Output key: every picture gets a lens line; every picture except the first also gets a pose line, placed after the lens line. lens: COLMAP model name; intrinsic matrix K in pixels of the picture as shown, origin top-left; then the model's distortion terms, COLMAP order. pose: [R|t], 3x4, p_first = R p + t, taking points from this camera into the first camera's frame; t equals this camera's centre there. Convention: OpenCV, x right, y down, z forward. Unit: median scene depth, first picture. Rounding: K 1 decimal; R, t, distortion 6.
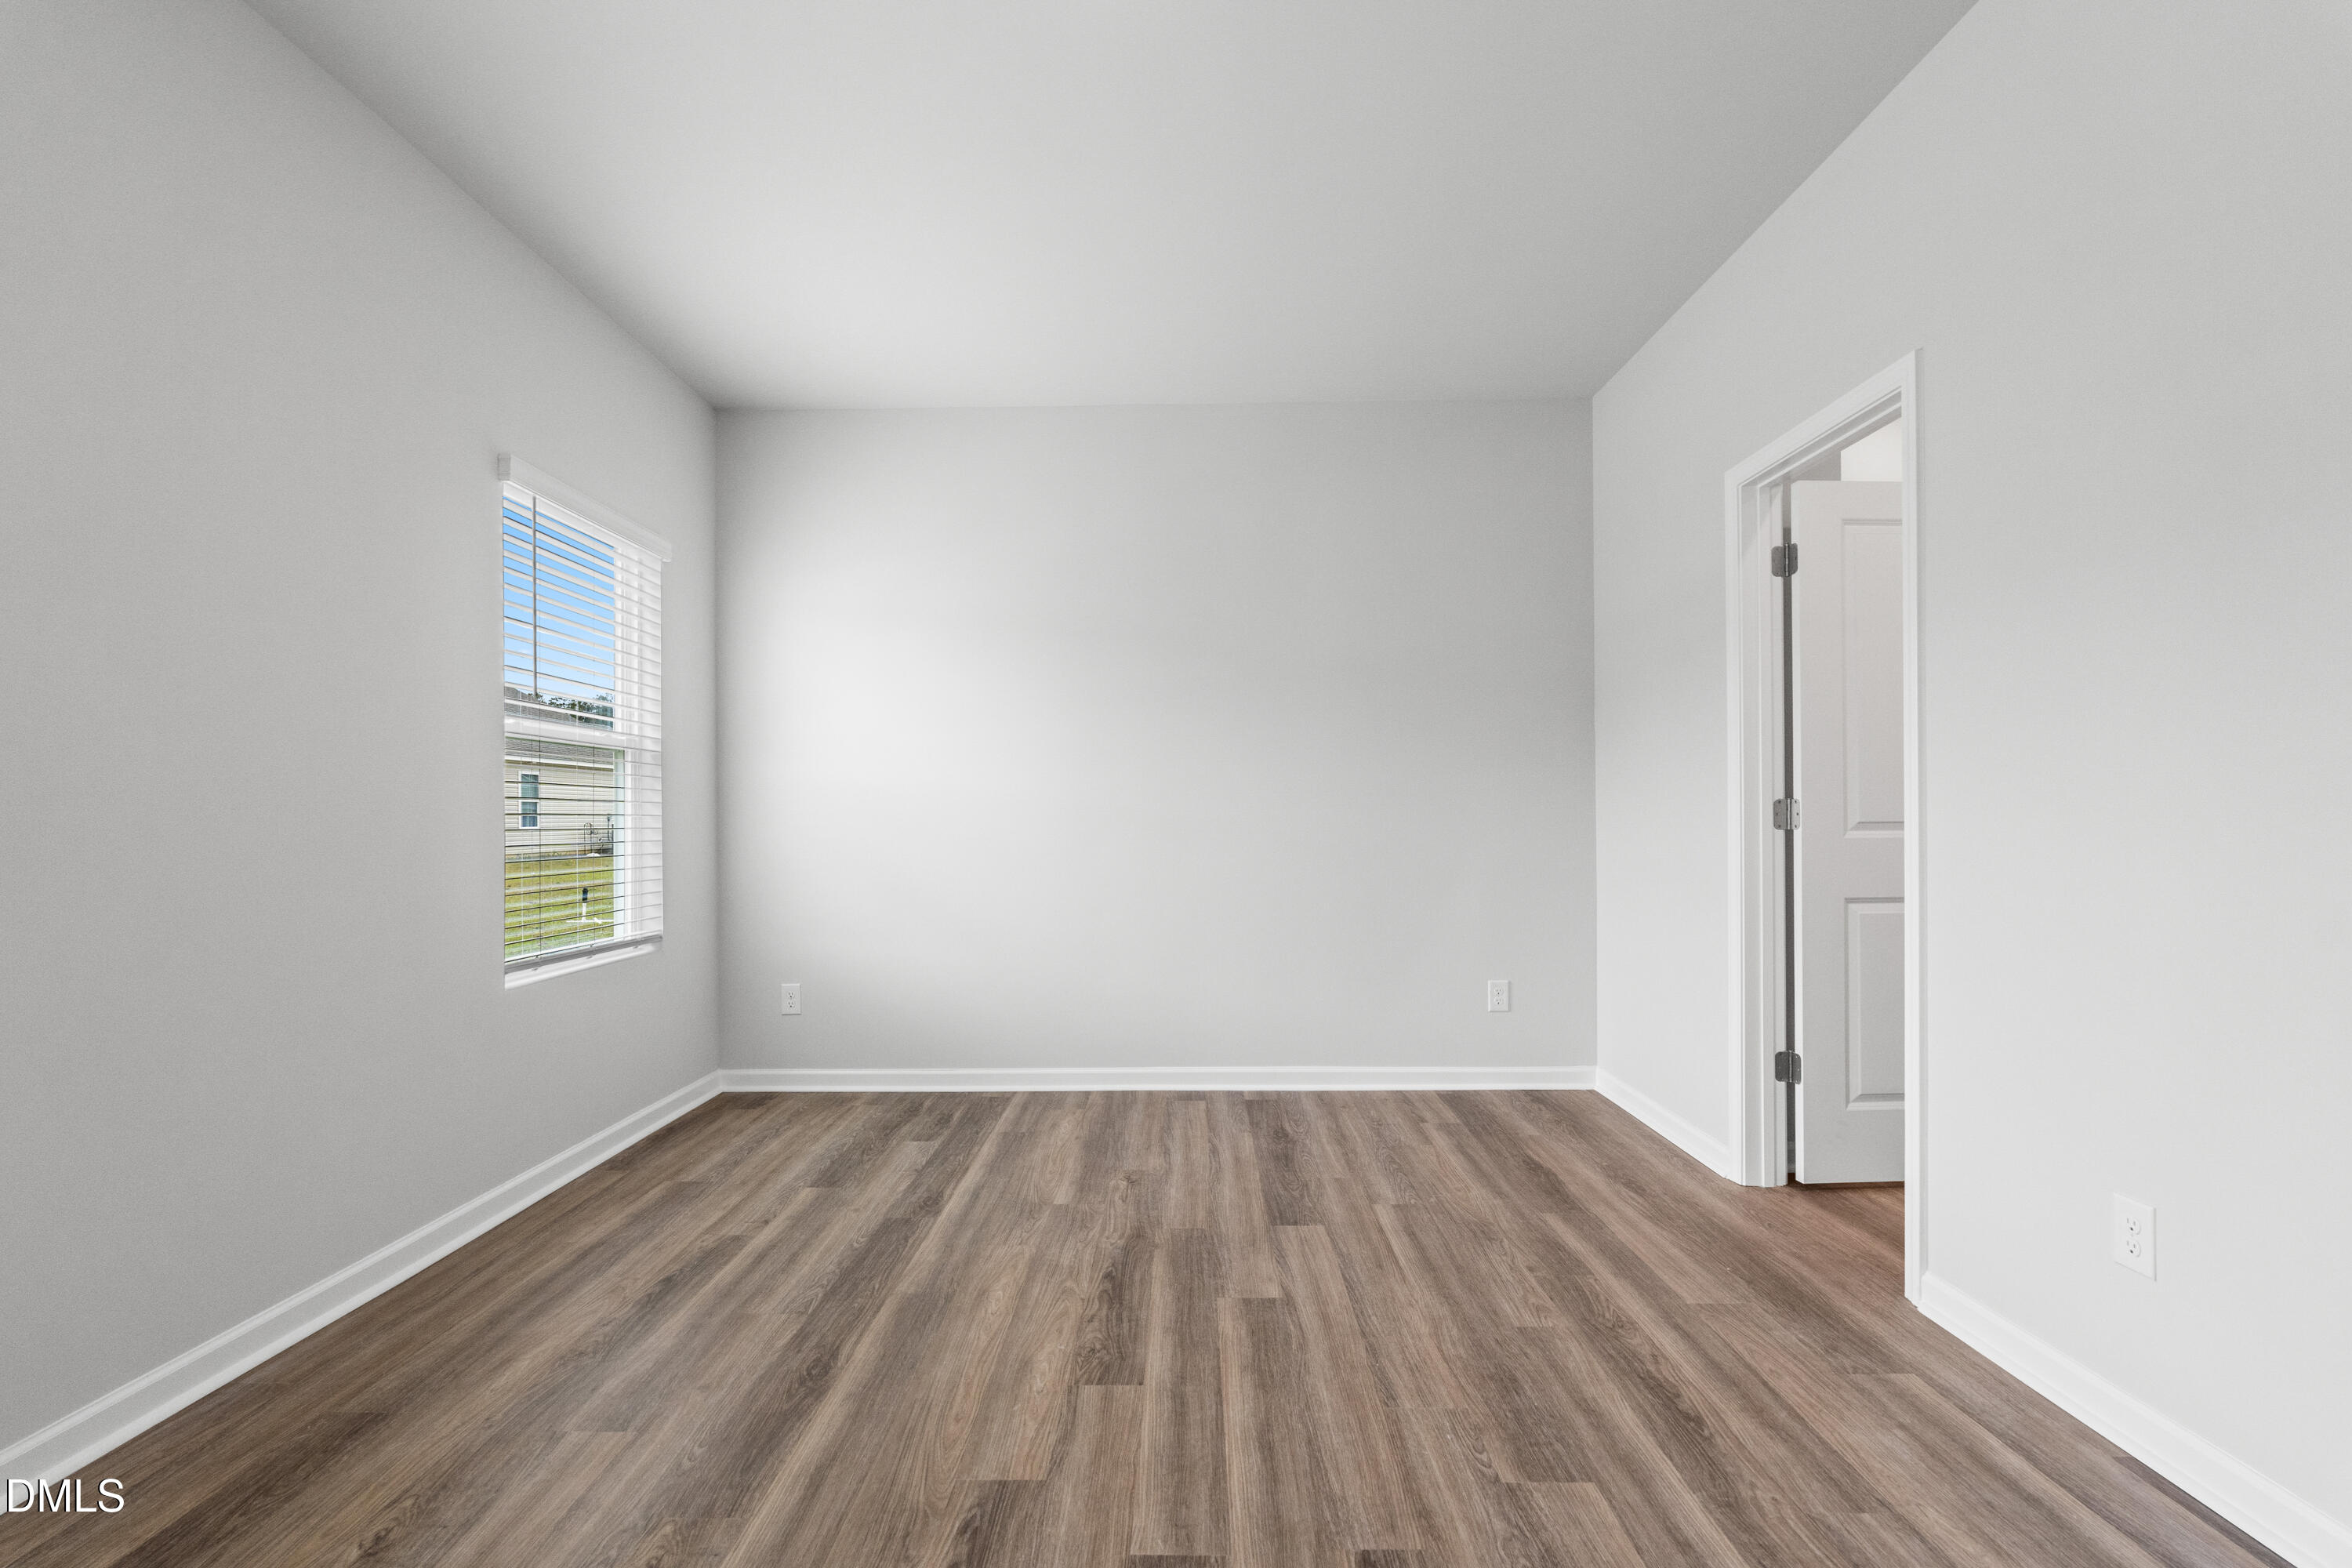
lens RADIAL K [[1051.7, 0, 1170.2], [0, 1051.7, 814.2], [0, 0, 1]] dist [-0.004553, 0.000338]
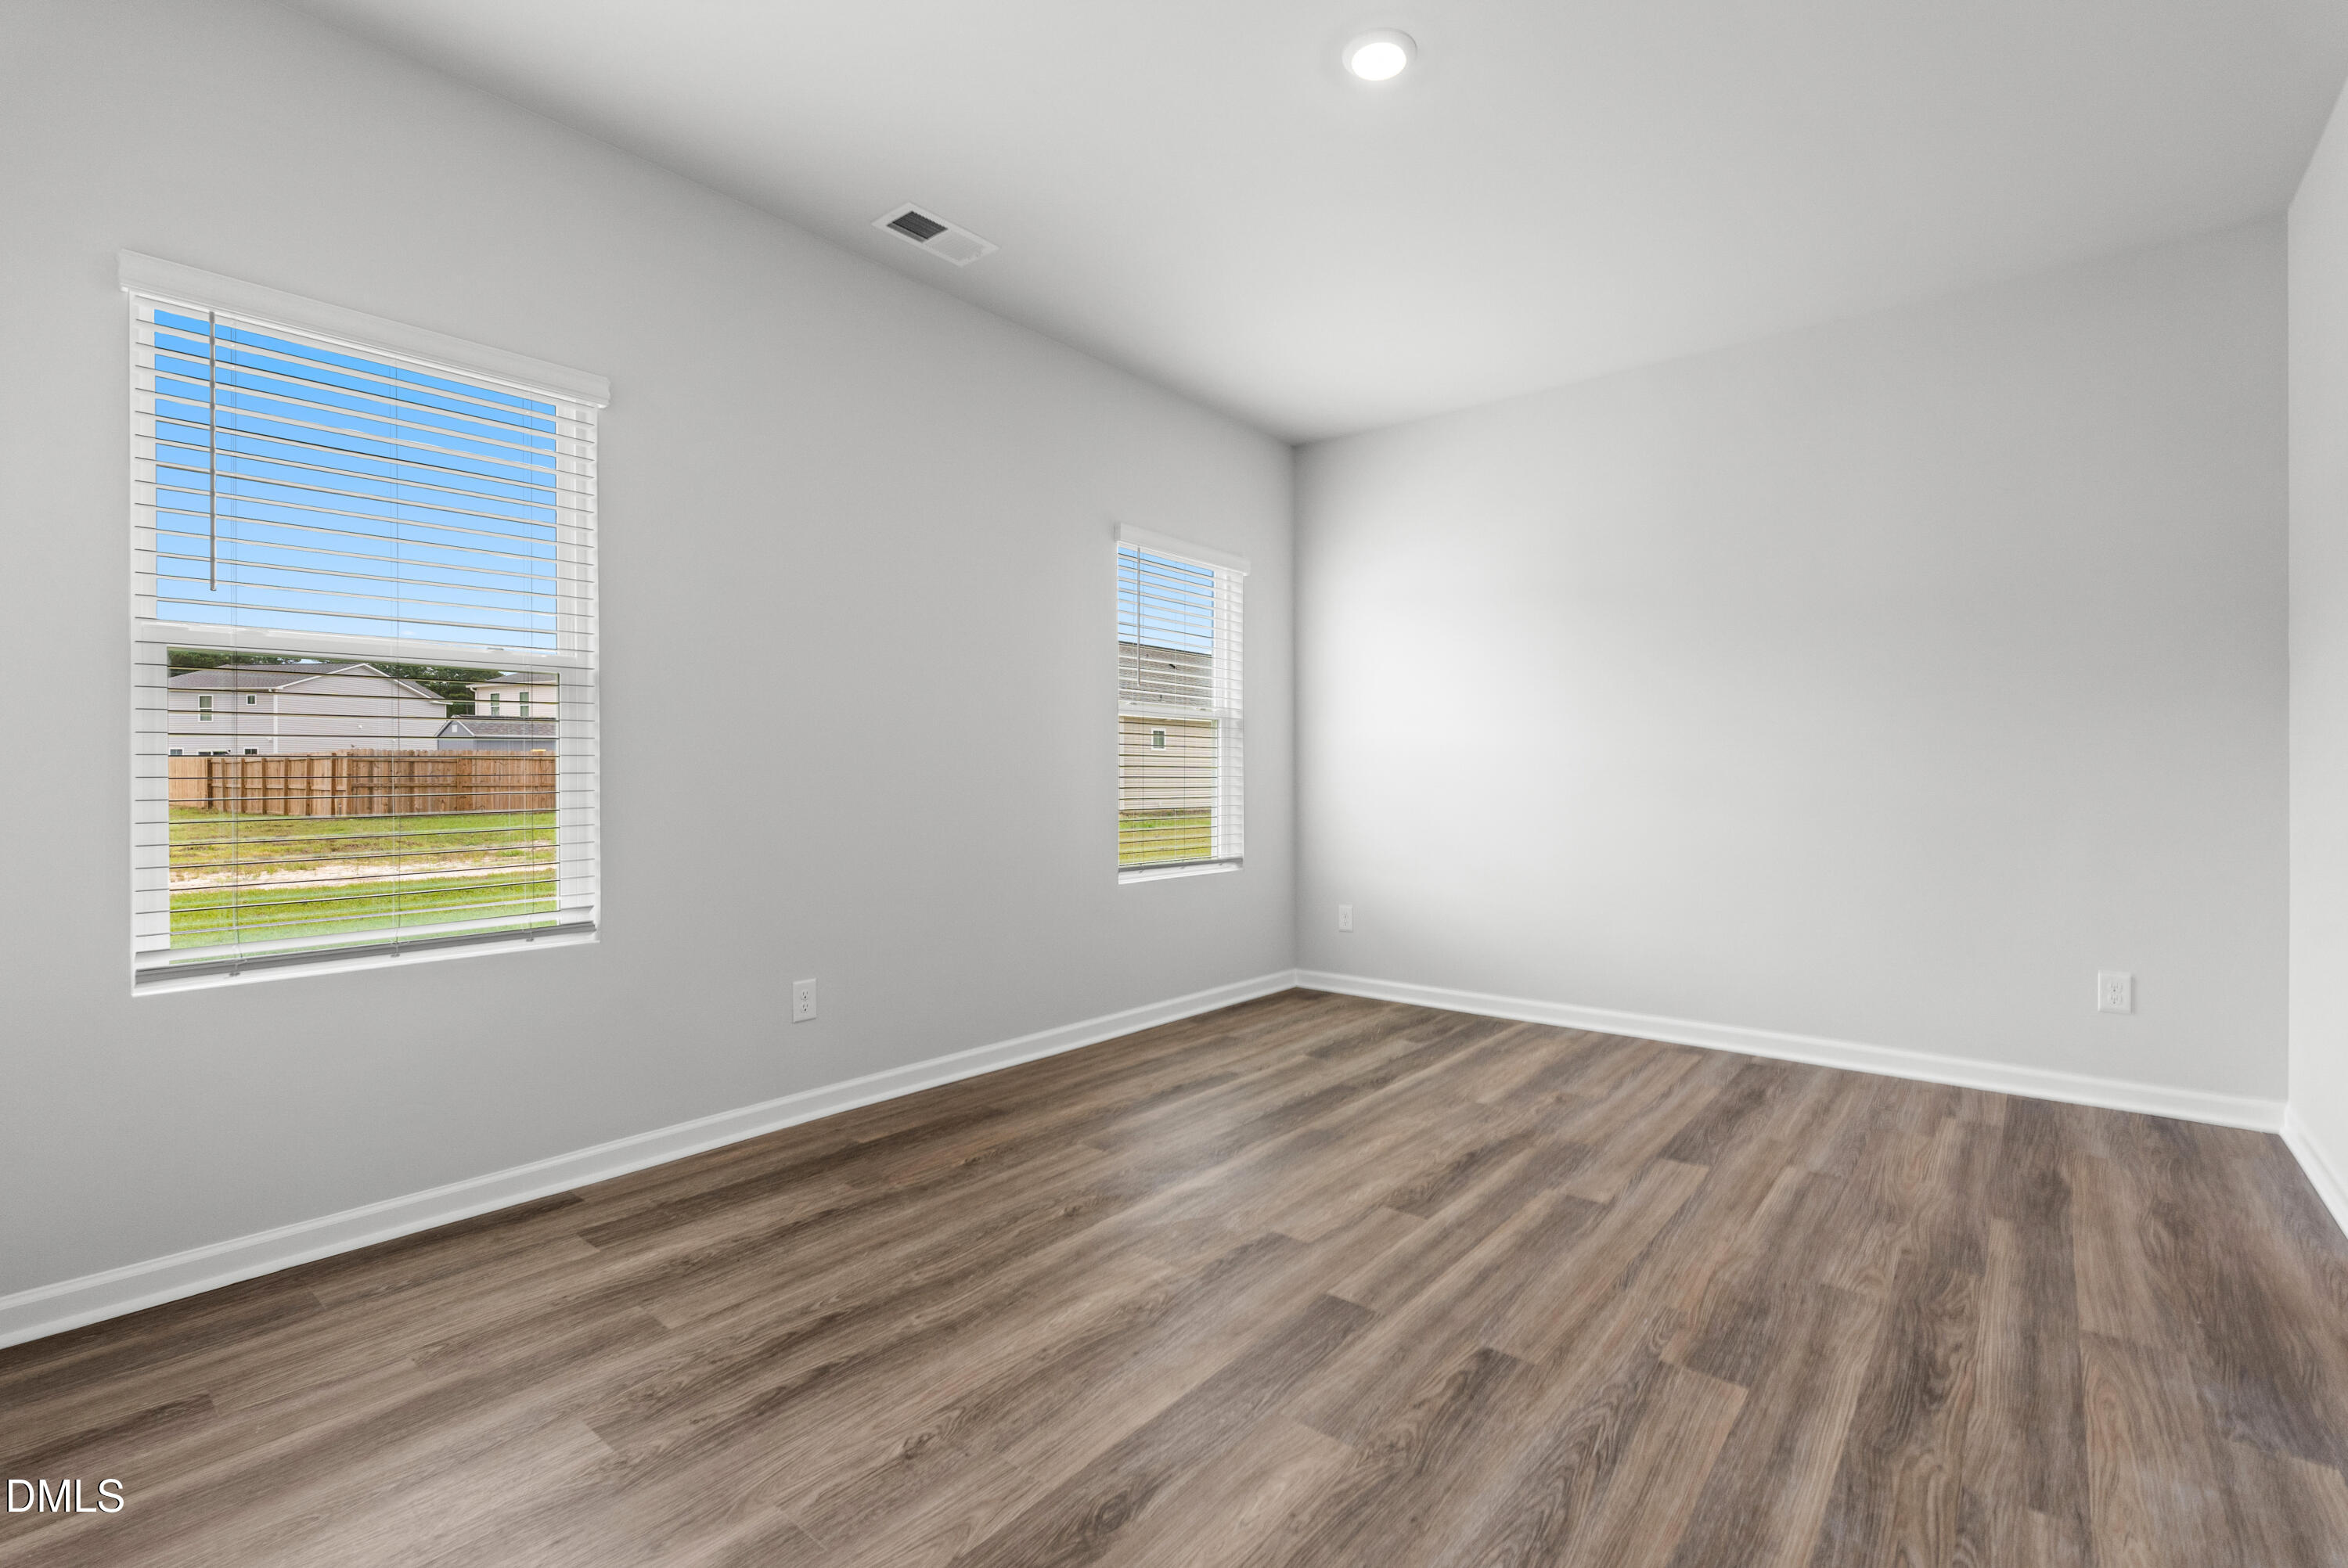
lens RADIAL K [[1048.6, 0, 1177.4], [0, 1048.6, 777.4], [0, 0, 1]] dist [-0.004631, 0.000602]
pose [[0.782521, 0.006968, -0.622585, 0.440350], [-0.003399, 0.999970, 0.006919, 0.007455], [0.622614, -0.003298, 0.782522, -0.138923]]
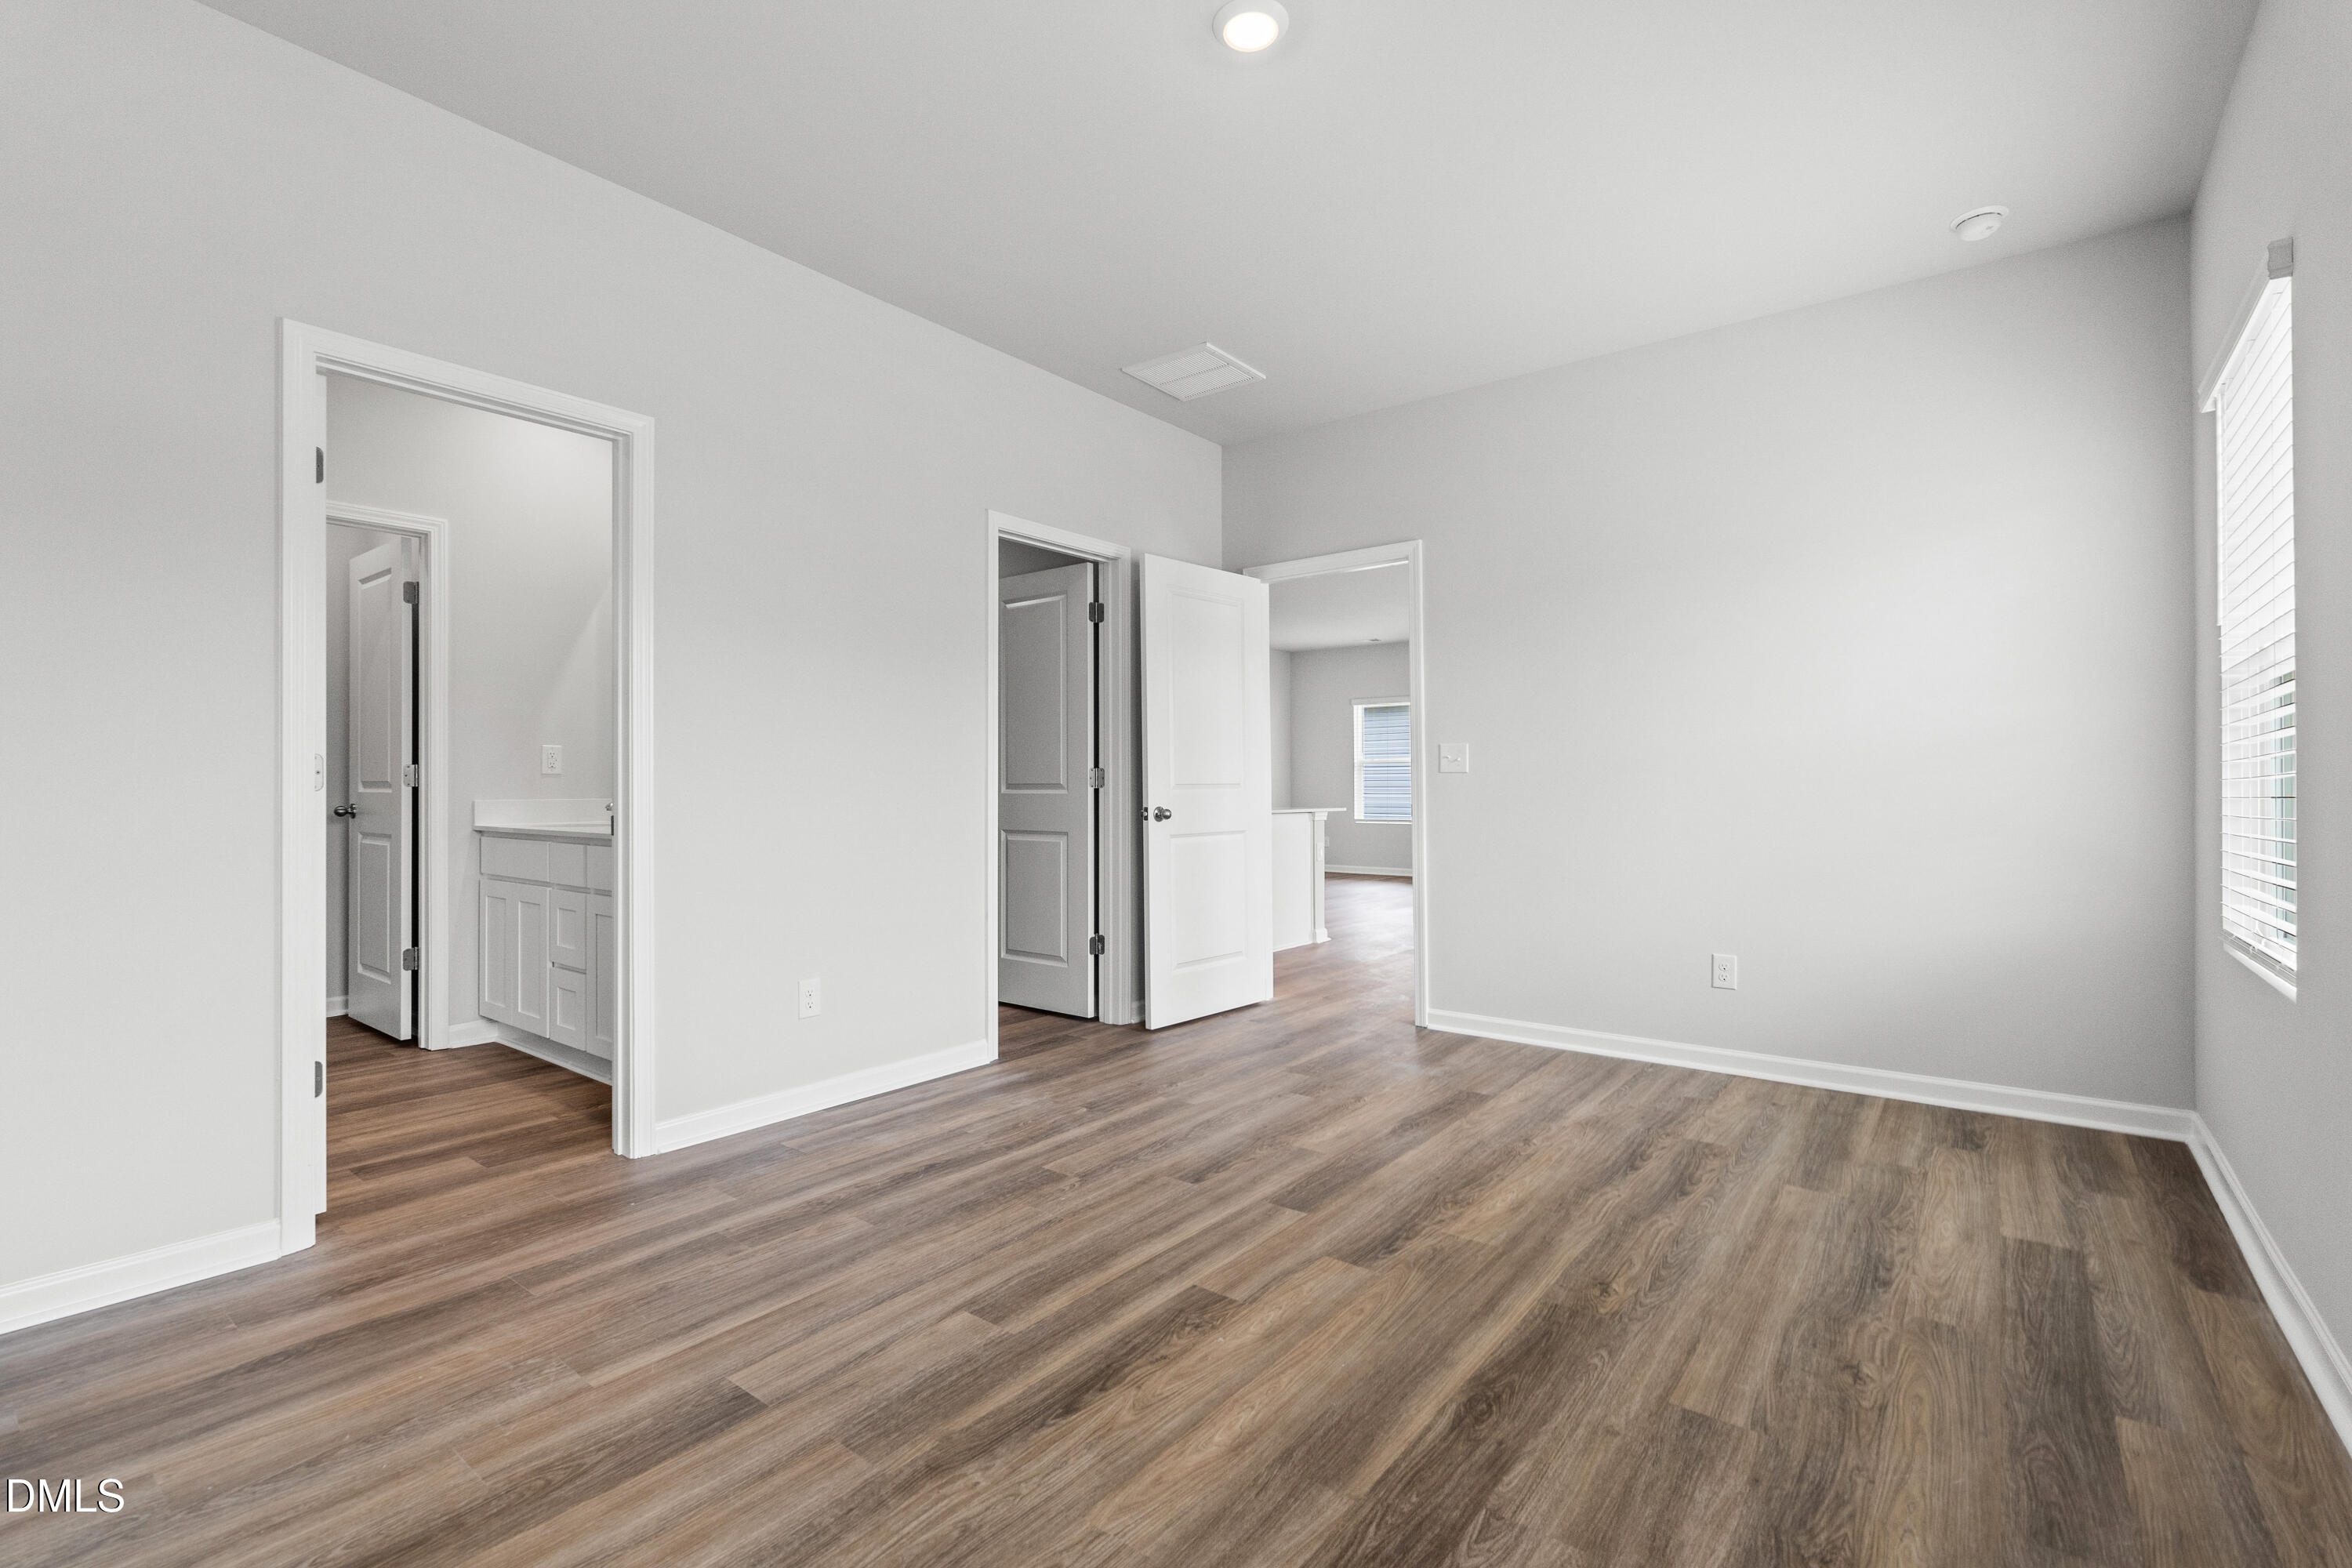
lens RADIAL K [[1050.5, 0, 1179.4], [0, 1050.5, 777.4], [0, 0, 1]] dist [-0.004631, 0.000602]
pose [[-0.798023, 0.011827, 0.602511, -0.582738], [0.005226, 0.999906, -0.012706, 0.022500], [-0.602604, -0.006991, -0.798010, 1.614317]]
